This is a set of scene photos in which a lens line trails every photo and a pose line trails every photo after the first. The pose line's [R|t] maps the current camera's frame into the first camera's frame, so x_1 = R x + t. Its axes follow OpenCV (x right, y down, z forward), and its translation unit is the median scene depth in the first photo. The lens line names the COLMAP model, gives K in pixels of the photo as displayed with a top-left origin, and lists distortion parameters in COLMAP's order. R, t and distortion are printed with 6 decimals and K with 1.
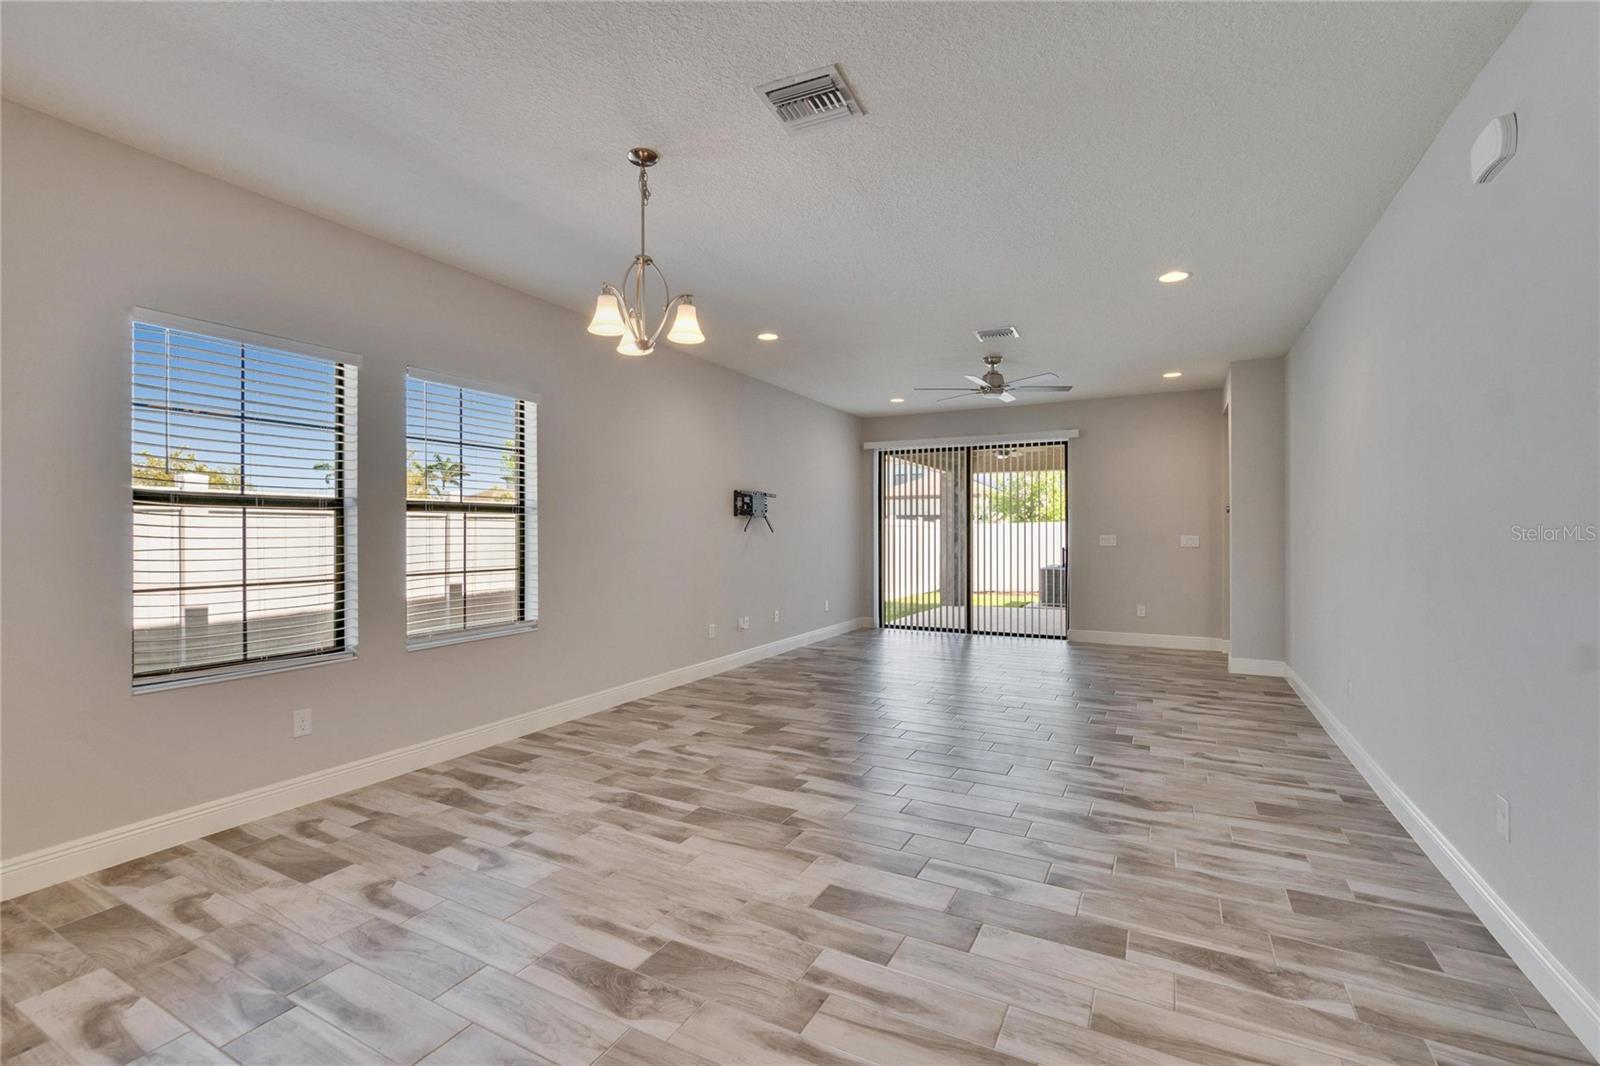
lens RADIAL K [[701.3, 0, 790.8], [0, 701.3, 536.1], [0, 0, 1]] dist [-0.003569, -0.000396]
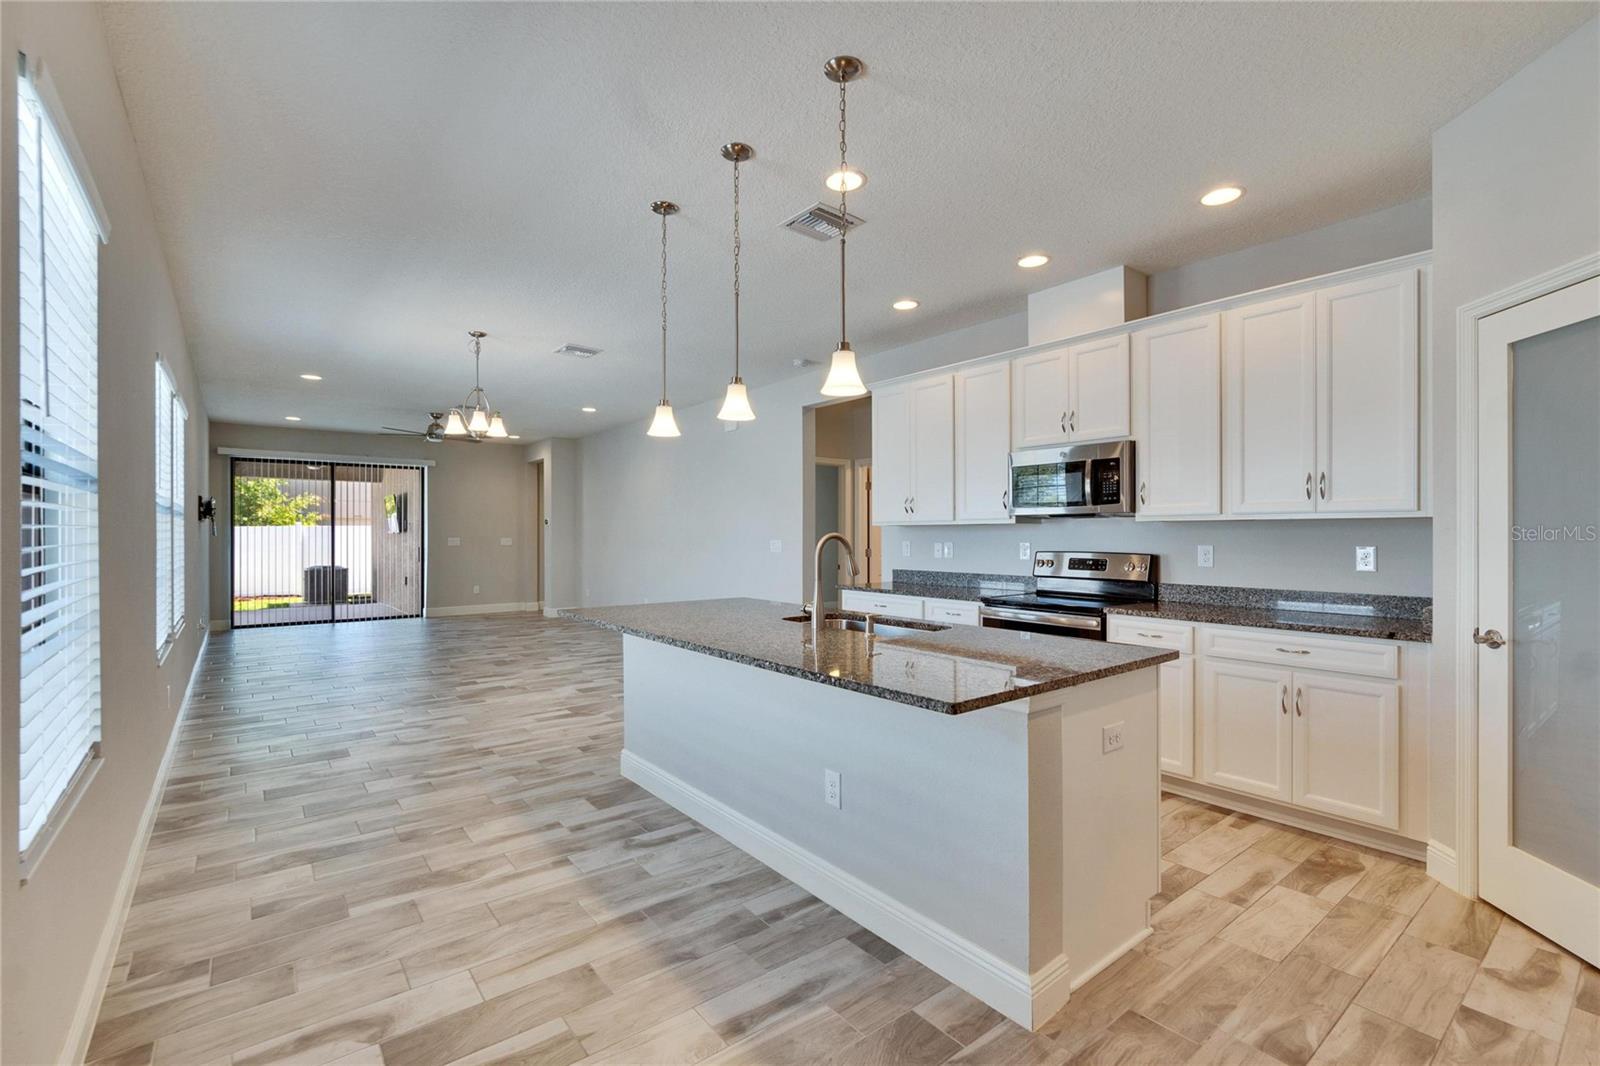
lens RADIAL K [[701.3, 0, 790.8], [0, 701.3, 536.1], [0, 0, 1]] dist [-0.003569, -0.000396]
pose [[0.401241, 0.000909, 0.915972, -1.065745], [0.003918, 0.999989, -0.002709, 0.003091], [-0.915964, 0.004675, 0.401233, -0.341264]]
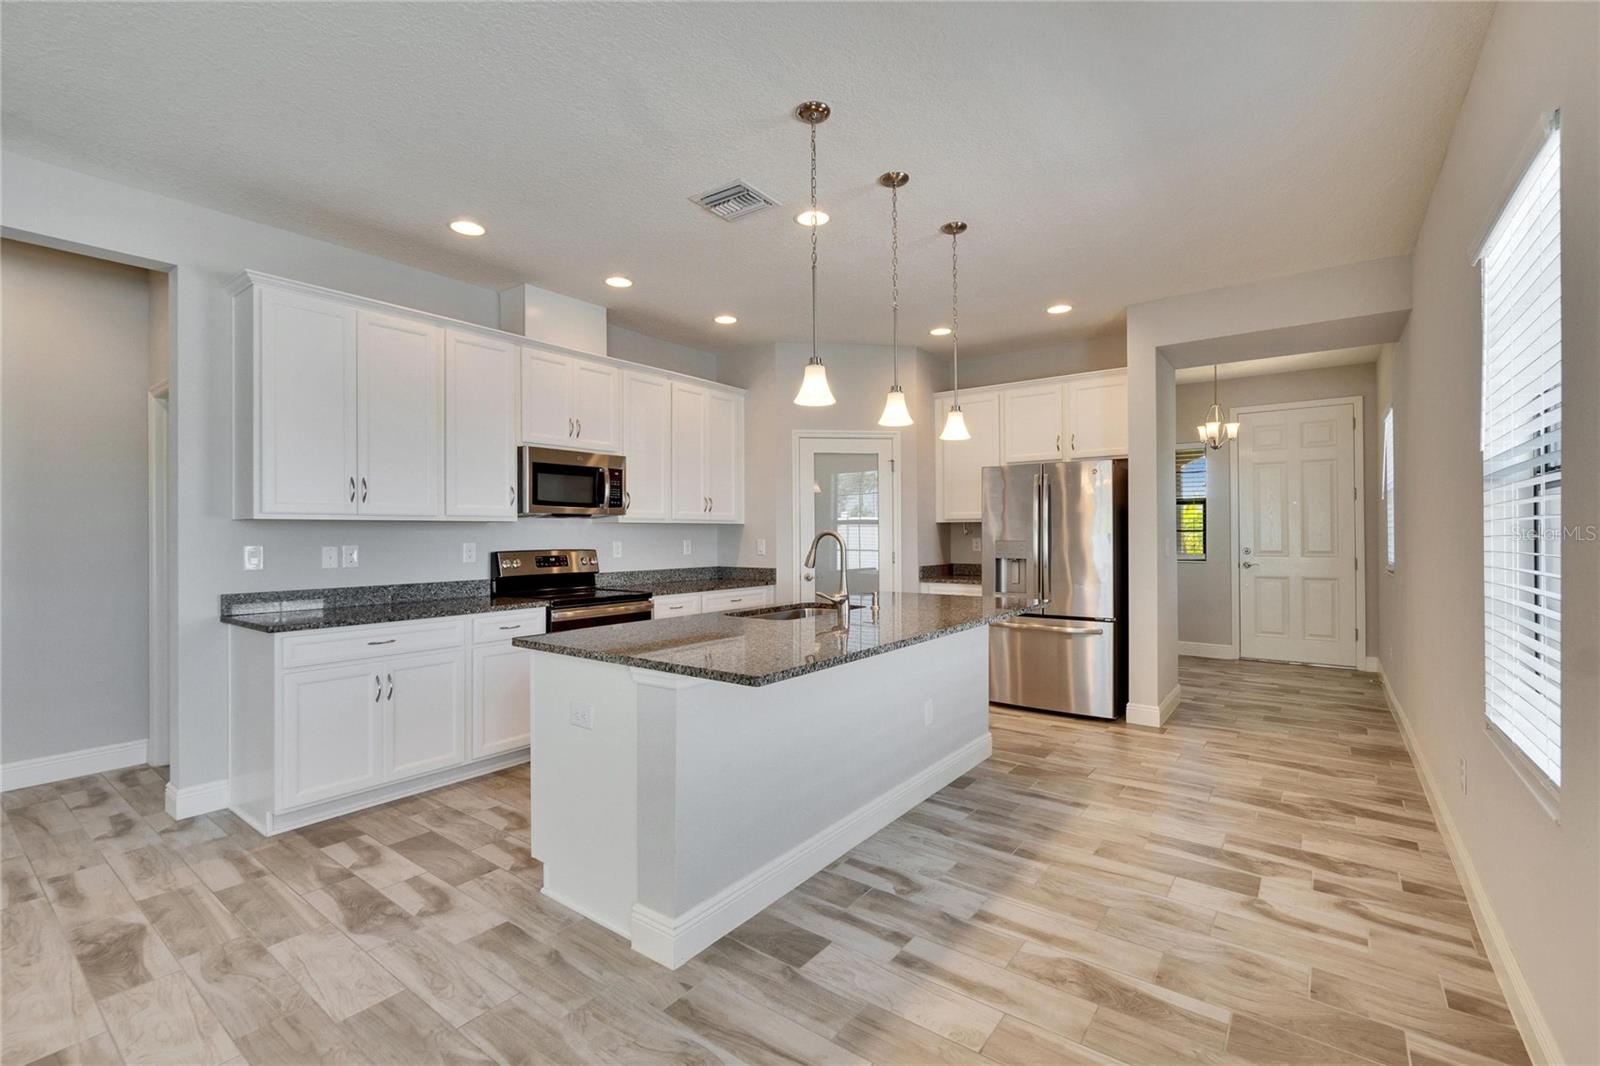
lens RADIAL K [[699.9, 0, 788.4], [0, 699.9, 528.6], [0, 0, 1]] dist [-0.004990, 0.000481]
pose [[-0.987028, 0.009068, 0.160289, -0.489599], [0.008841, 0.999959, -0.002126, -0.002125], [-0.160302, -0.000681, -0.987068, 0.691560]]
